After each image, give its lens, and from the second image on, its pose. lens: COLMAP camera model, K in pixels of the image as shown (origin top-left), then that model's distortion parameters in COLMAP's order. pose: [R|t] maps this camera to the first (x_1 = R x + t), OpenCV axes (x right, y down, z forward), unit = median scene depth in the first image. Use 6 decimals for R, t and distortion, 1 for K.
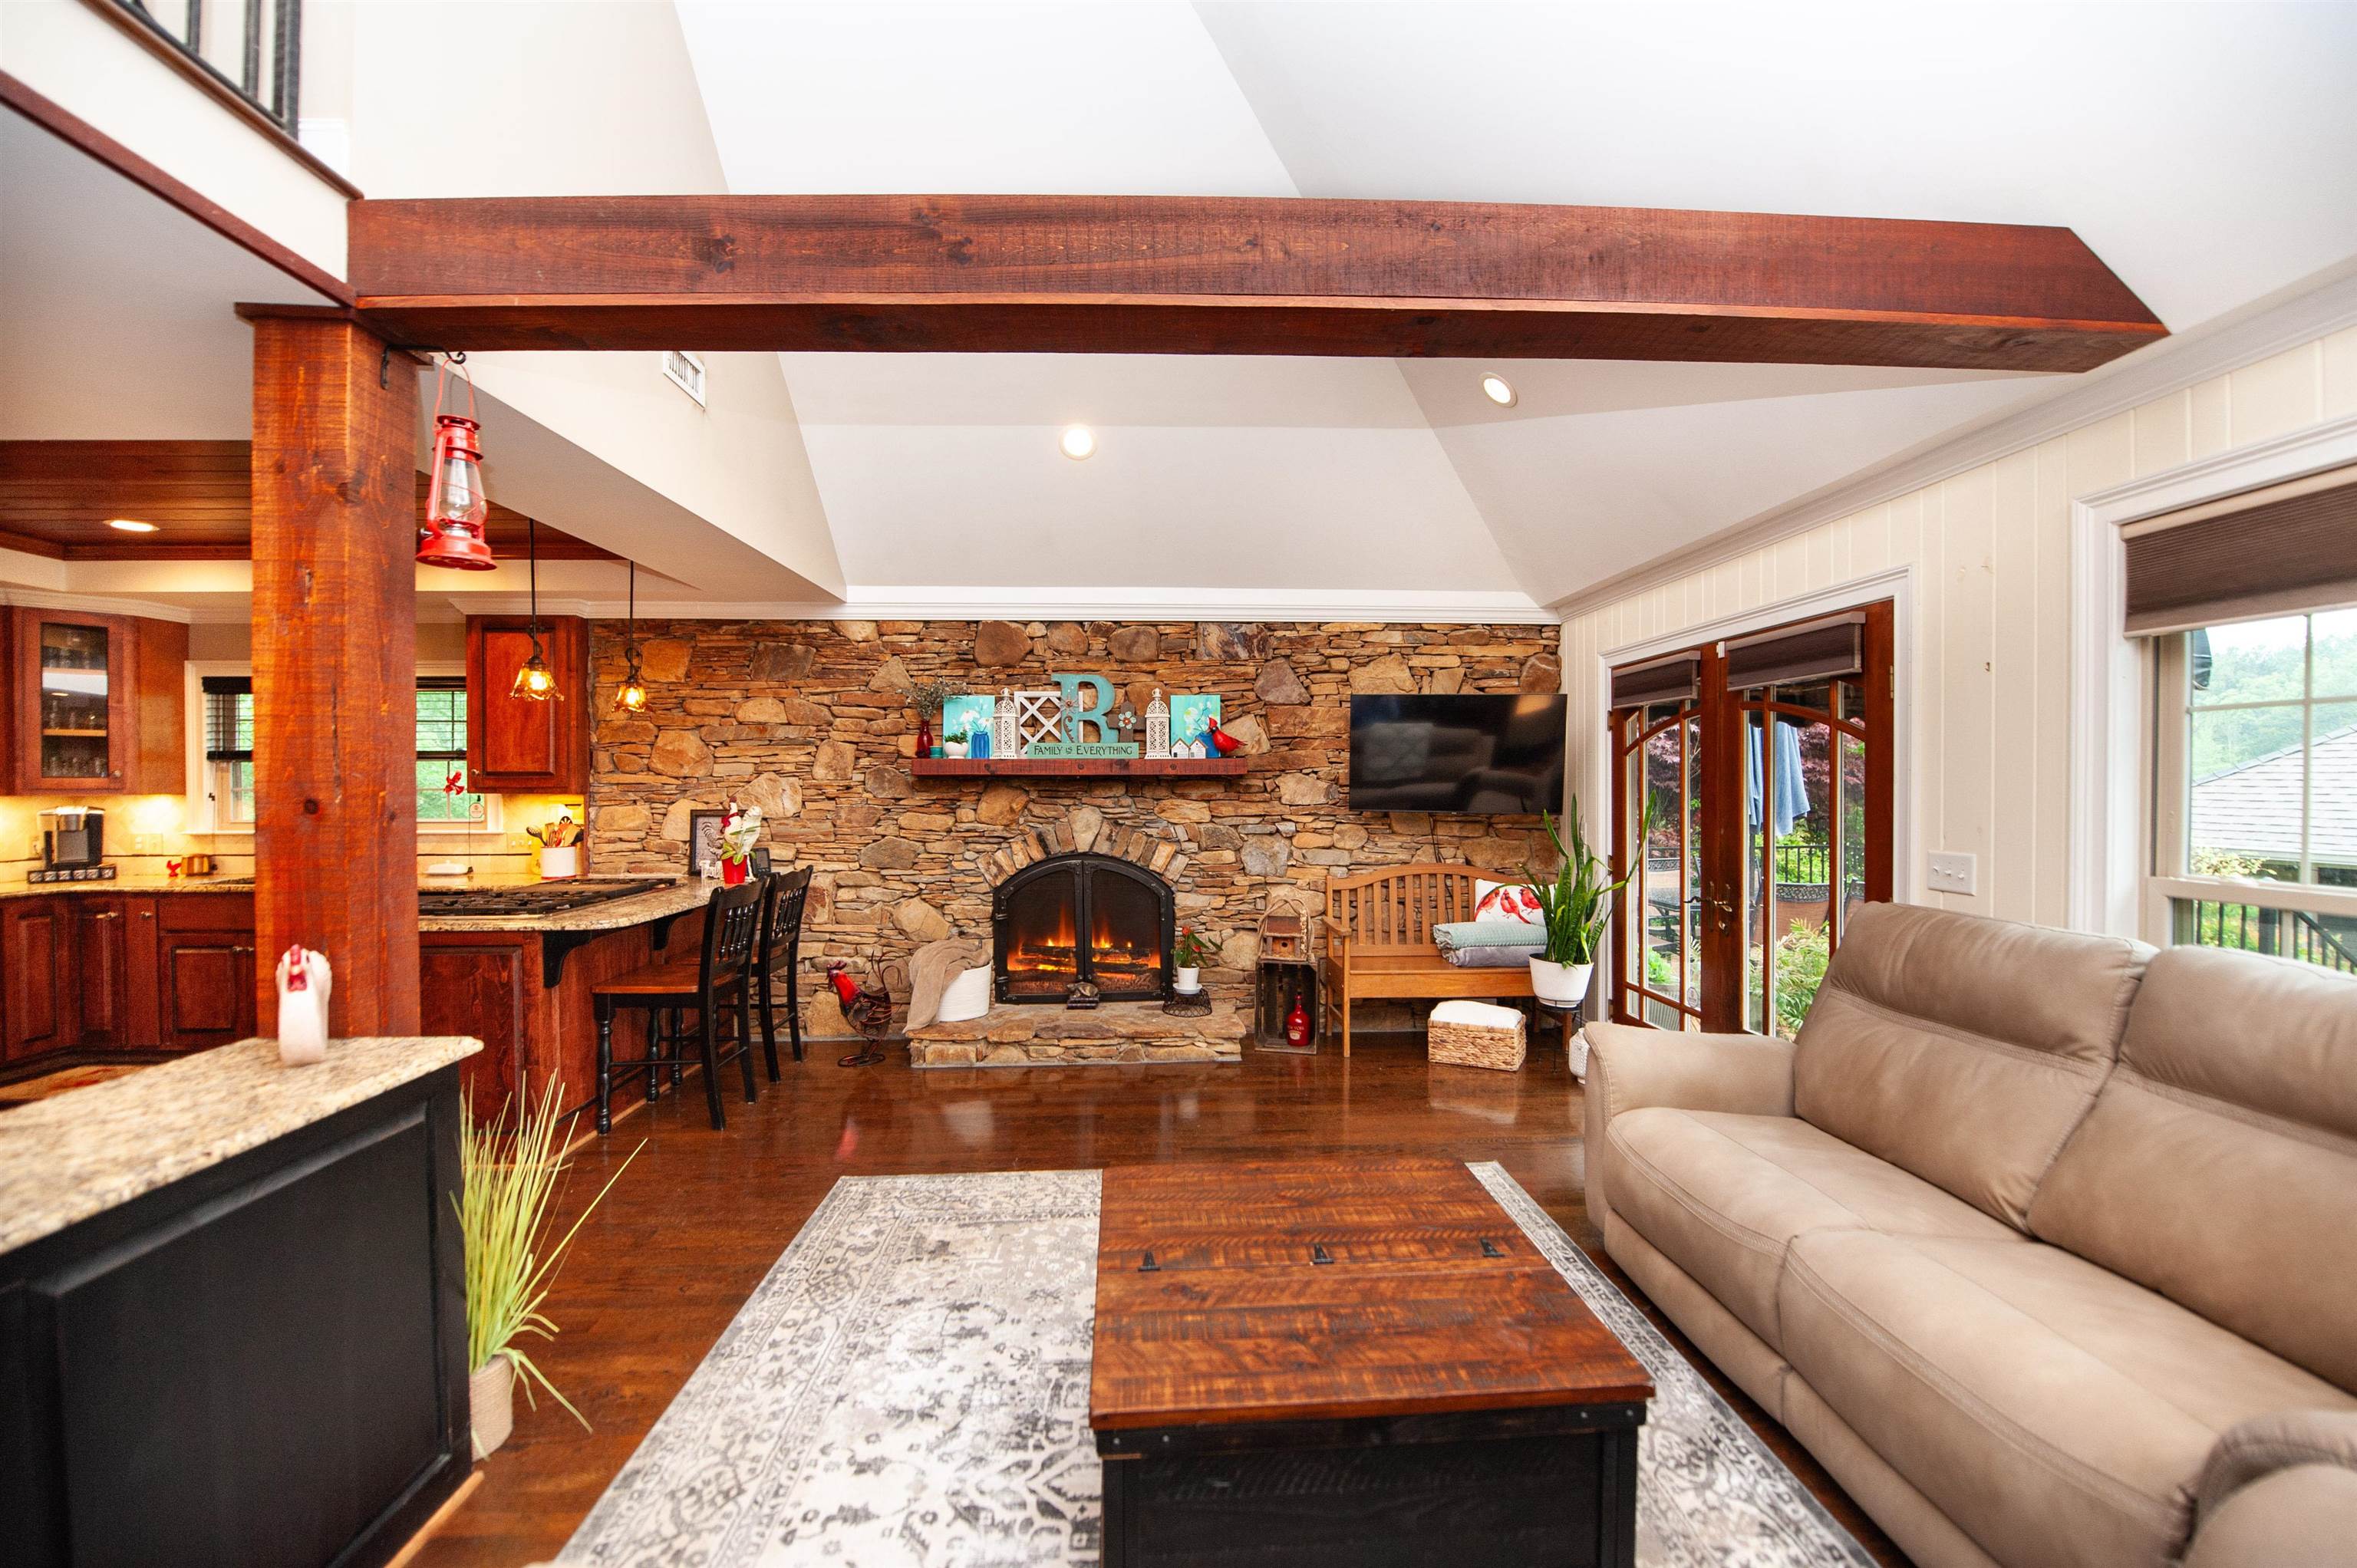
lens RADIAL K [[962.3, 0, 1185.8], [0, 962.3, 790.9], [0, 0, 1]] dist [-0.011523, -0.000026]
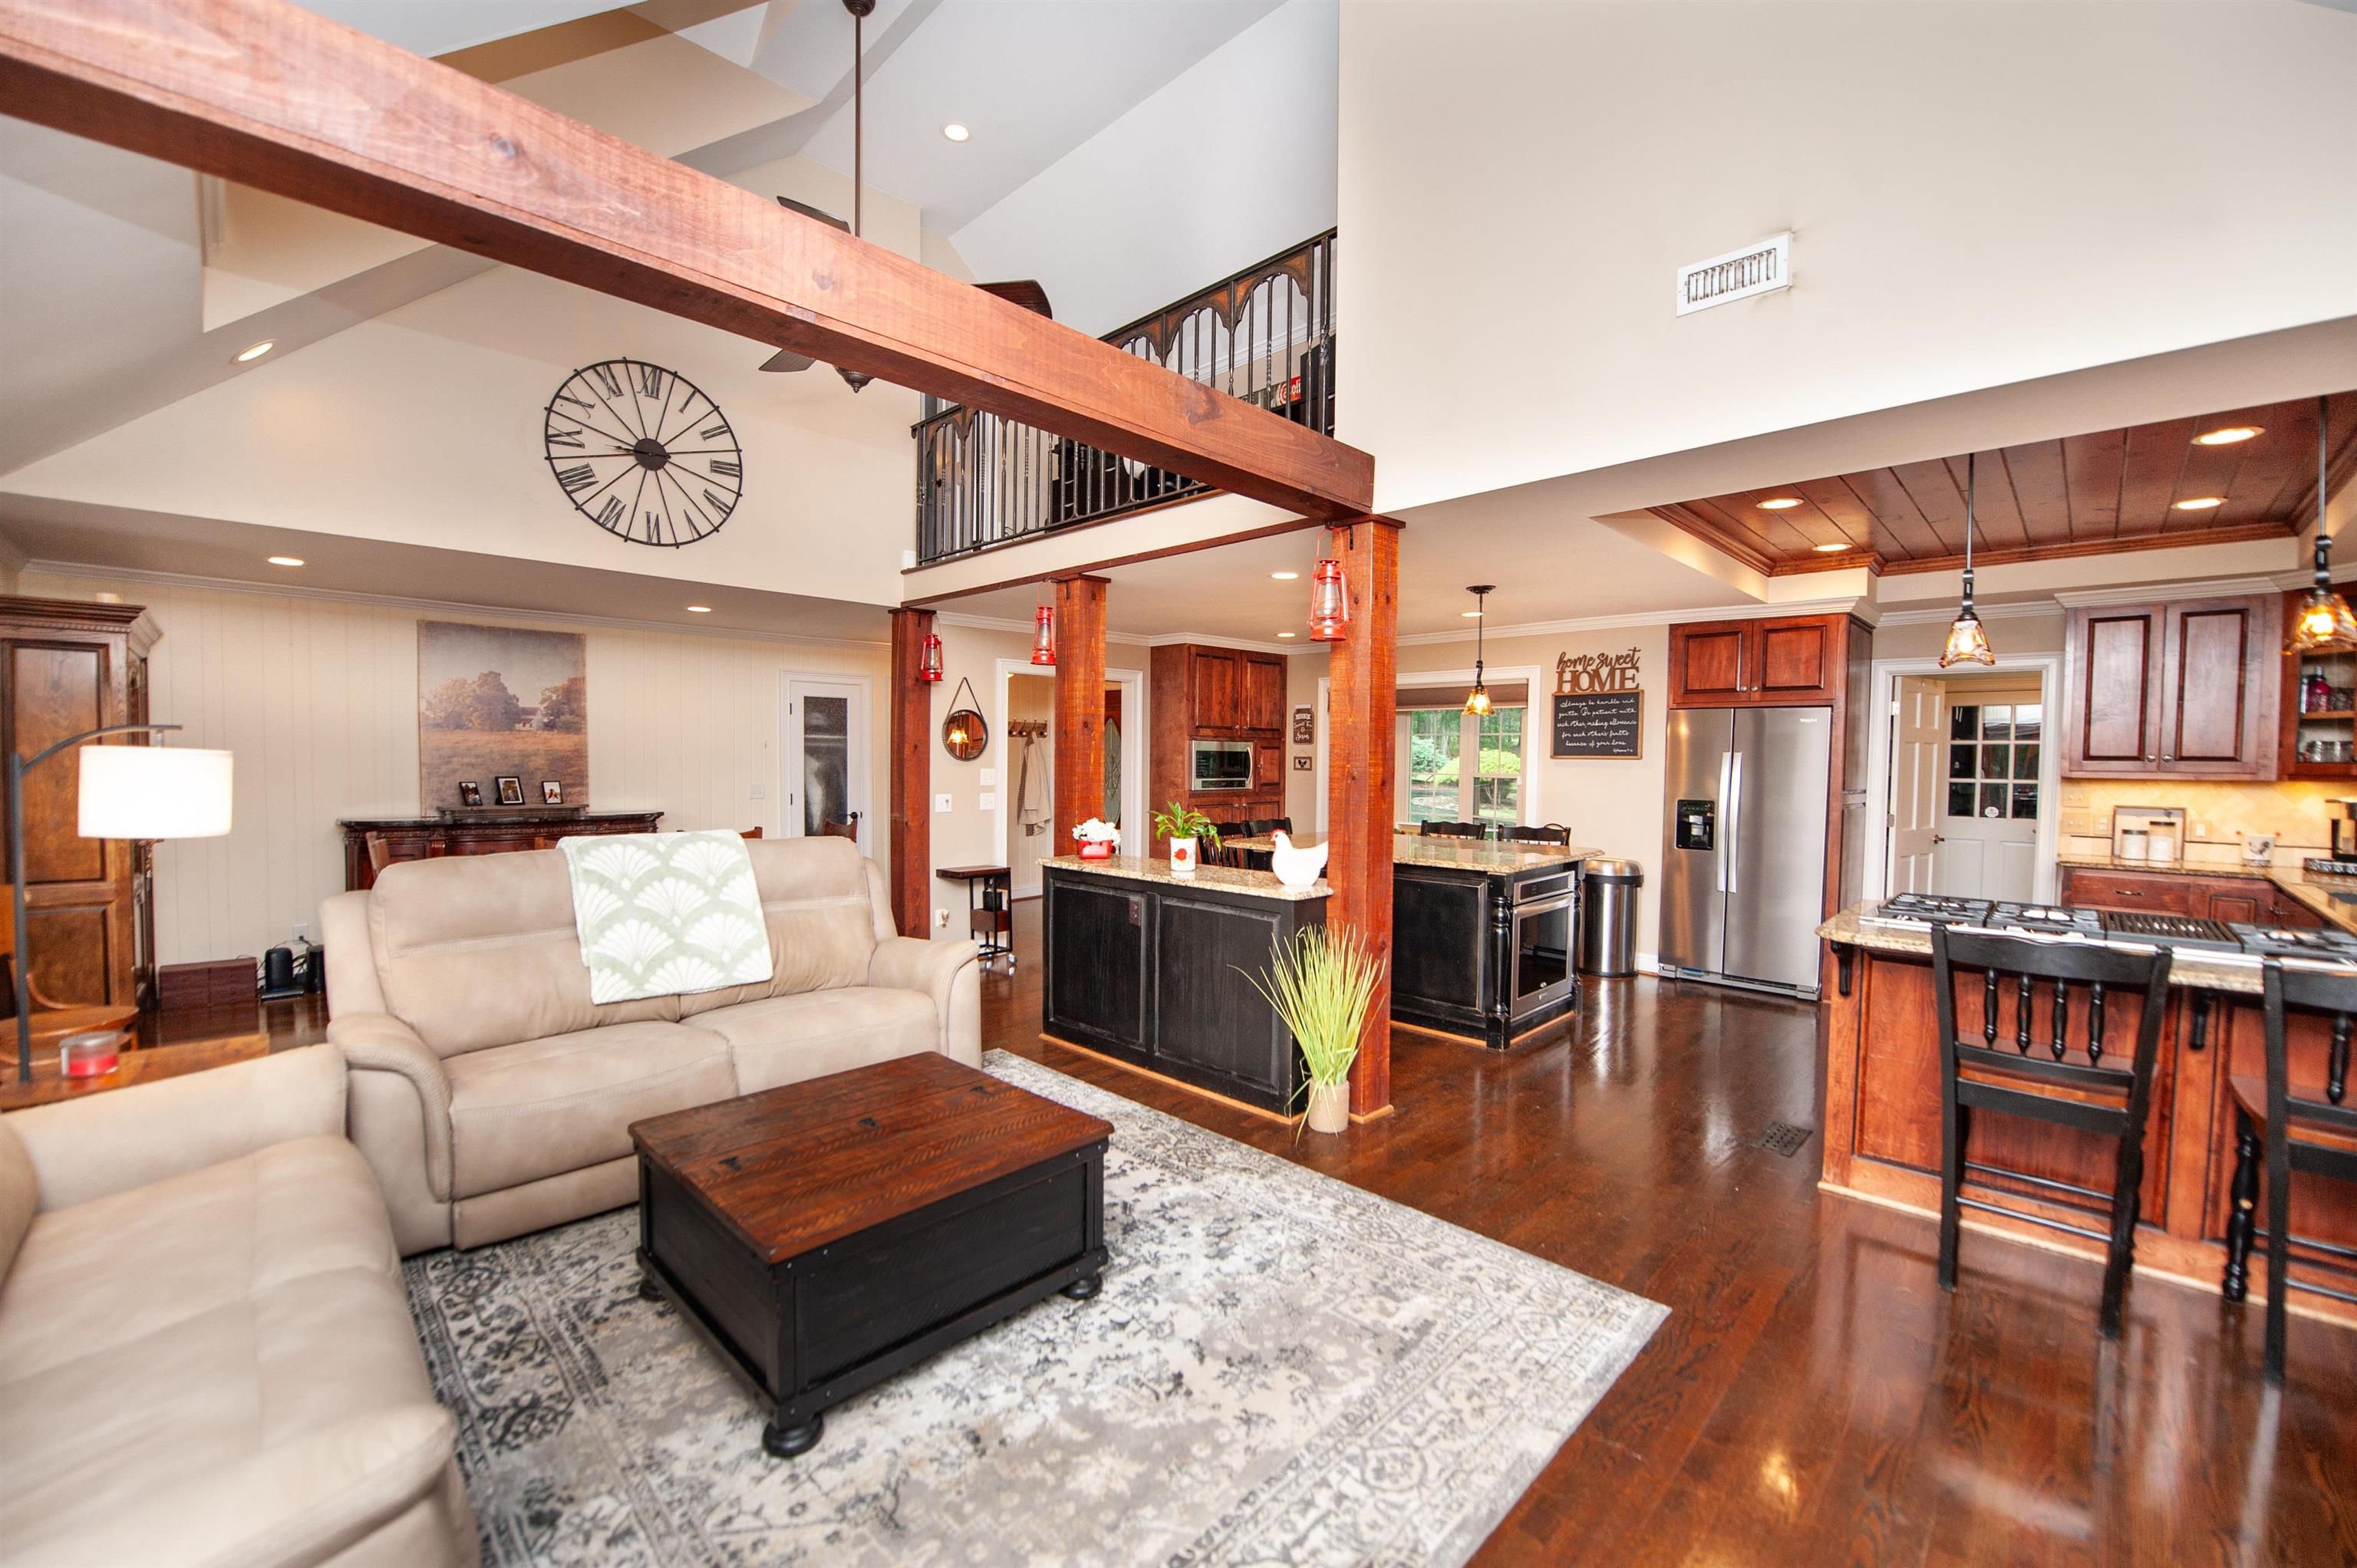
lens RADIAL K [[941.1, 0, 1189.5], [0, 941.1, 788.9], [0, 0, 1]] dist [-0.012000, -0.000031]
pose [[-0.732778, 0.019572, -0.680186, 0.567405], [-0.015782, 0.998829, 0.045744, -0.026807], [0.680285, 0.044255, -0.731611, 1.849681]]
